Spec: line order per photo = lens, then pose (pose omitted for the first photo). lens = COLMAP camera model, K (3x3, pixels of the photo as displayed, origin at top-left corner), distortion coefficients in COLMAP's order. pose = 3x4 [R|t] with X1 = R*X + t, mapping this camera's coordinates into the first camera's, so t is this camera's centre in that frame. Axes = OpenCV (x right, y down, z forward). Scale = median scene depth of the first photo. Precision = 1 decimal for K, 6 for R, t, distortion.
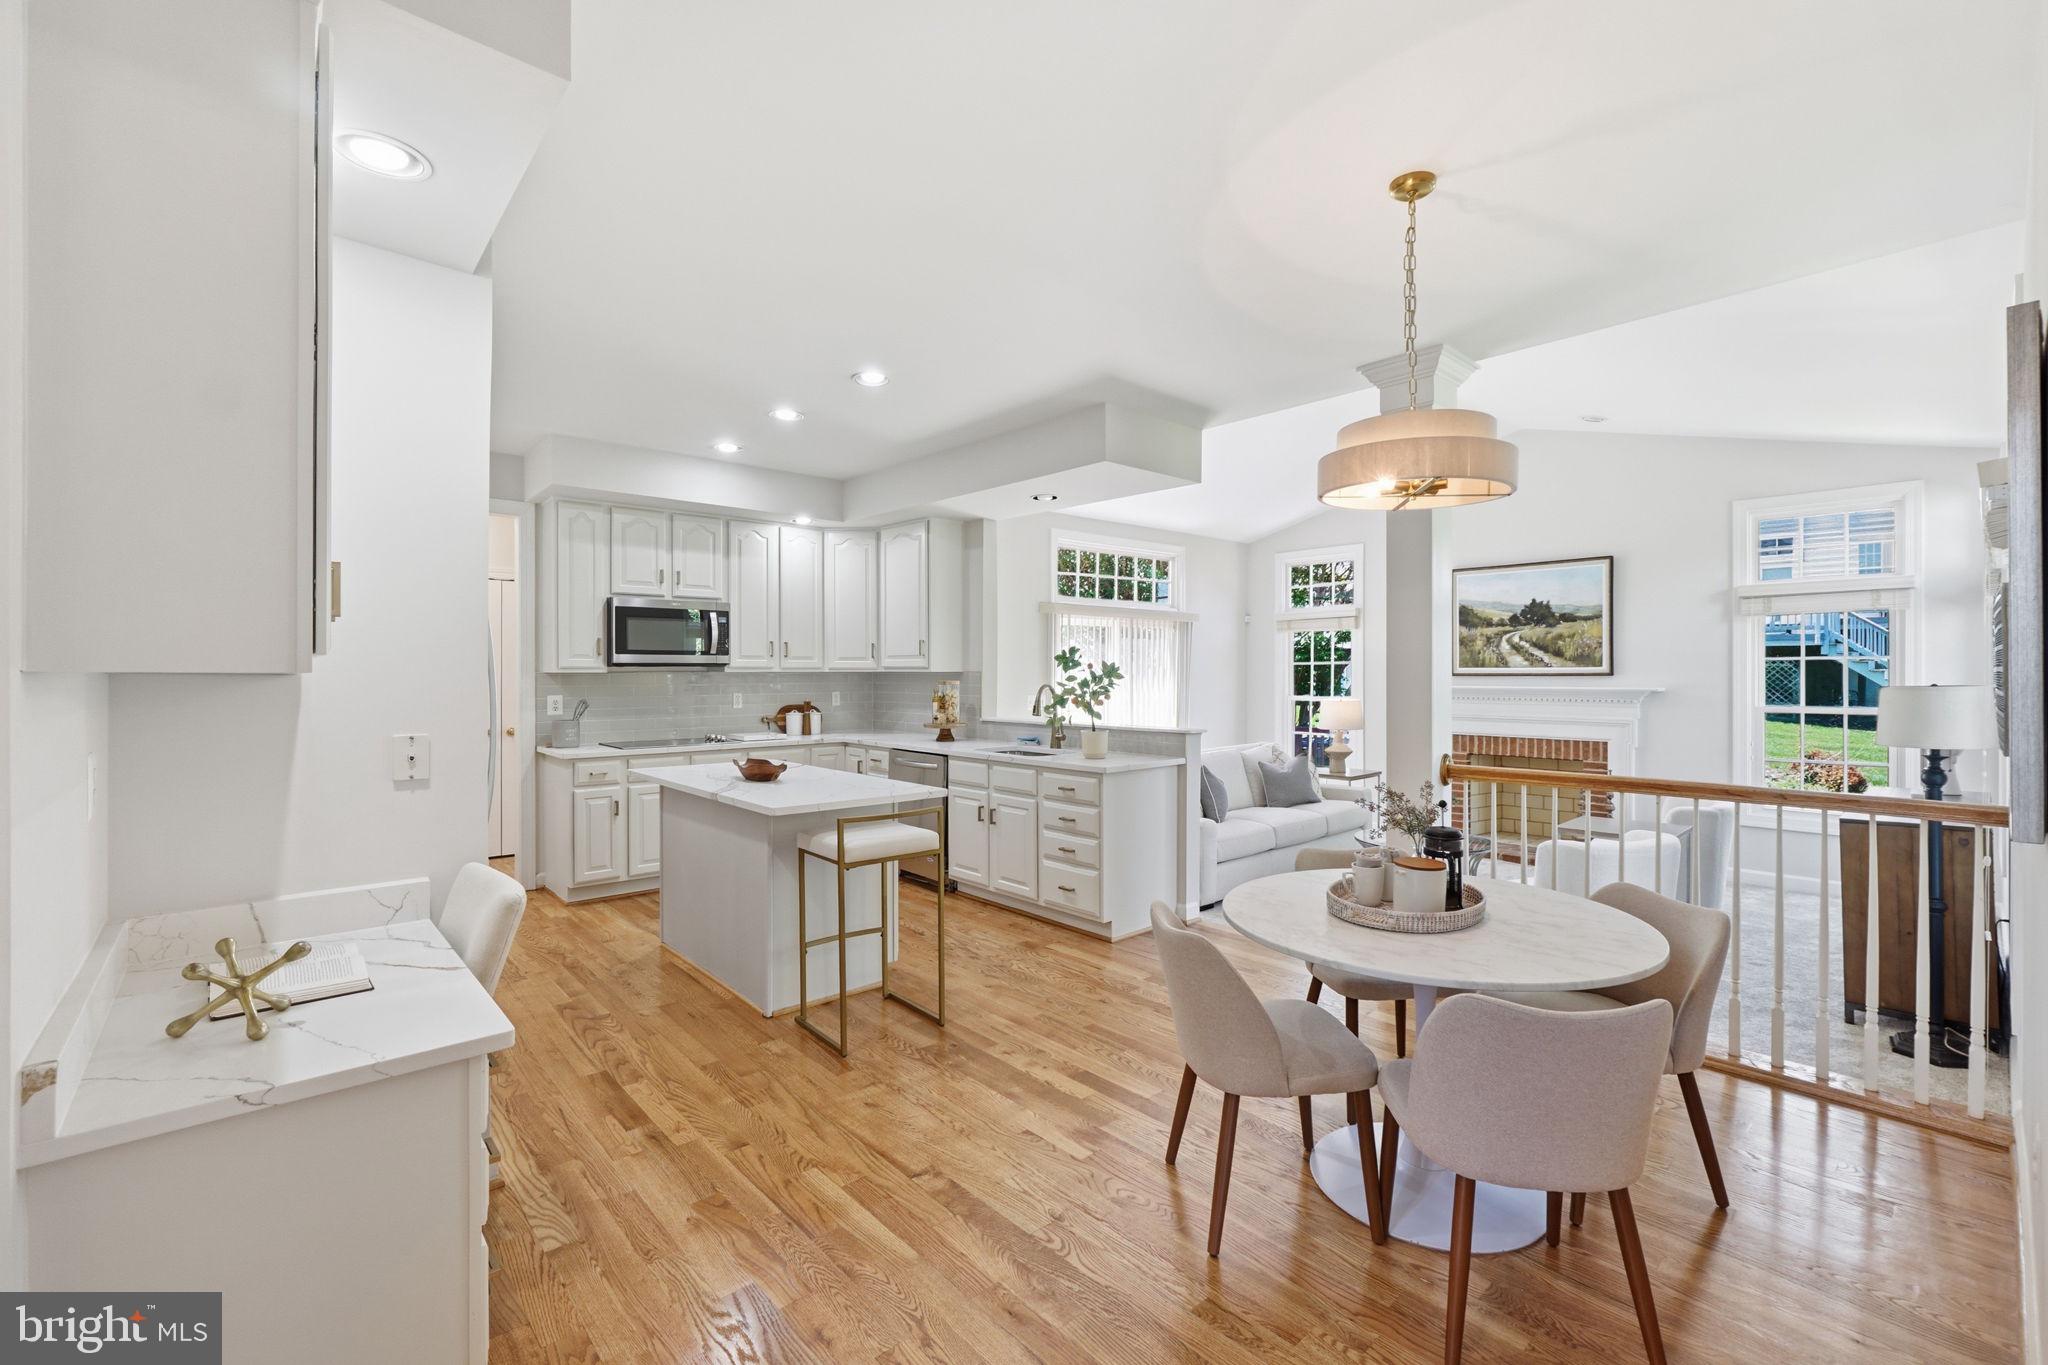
lens RADIAL K [[864.7, 0, 1023.9], [0, 864.7, 678.5], [0, 0, 1]] dist [-0.022786, -0.000419]
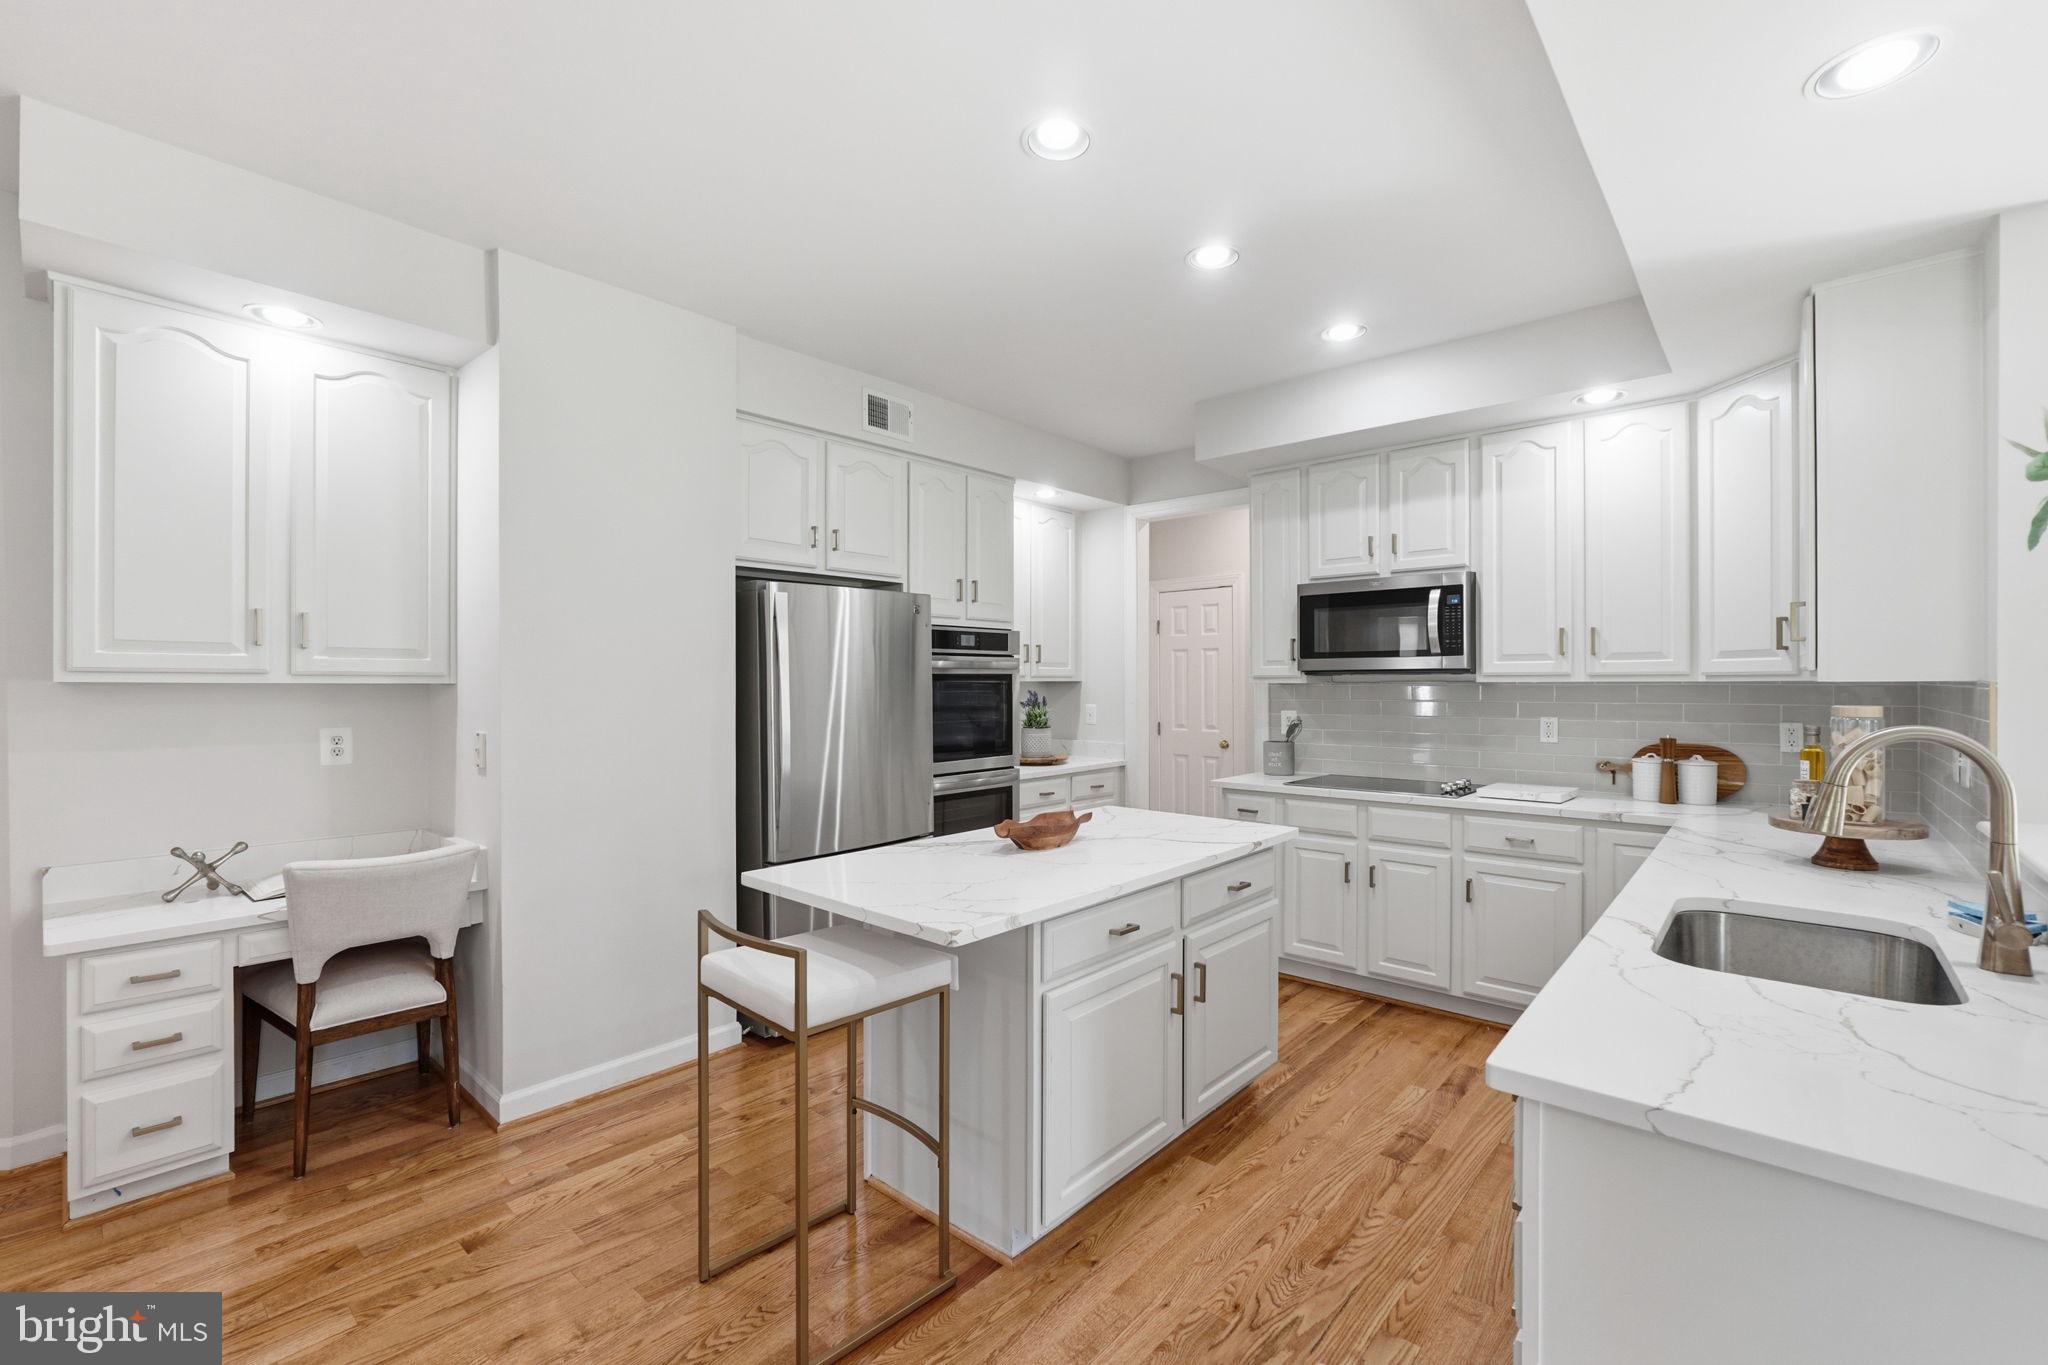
lens RADIAL K [[864.7, 0, 1023.4], [0, 864.7, 674.2], [0, 0, 1]] dist [-0.022786, -0.000419]
pose [[0.101150, -0.002422, -0.994868, 0.236825], [-0.004344, 0.999986, -0.002876, -0.009791], [0.994862, 0.004612, 0.101138, 0.615424]]
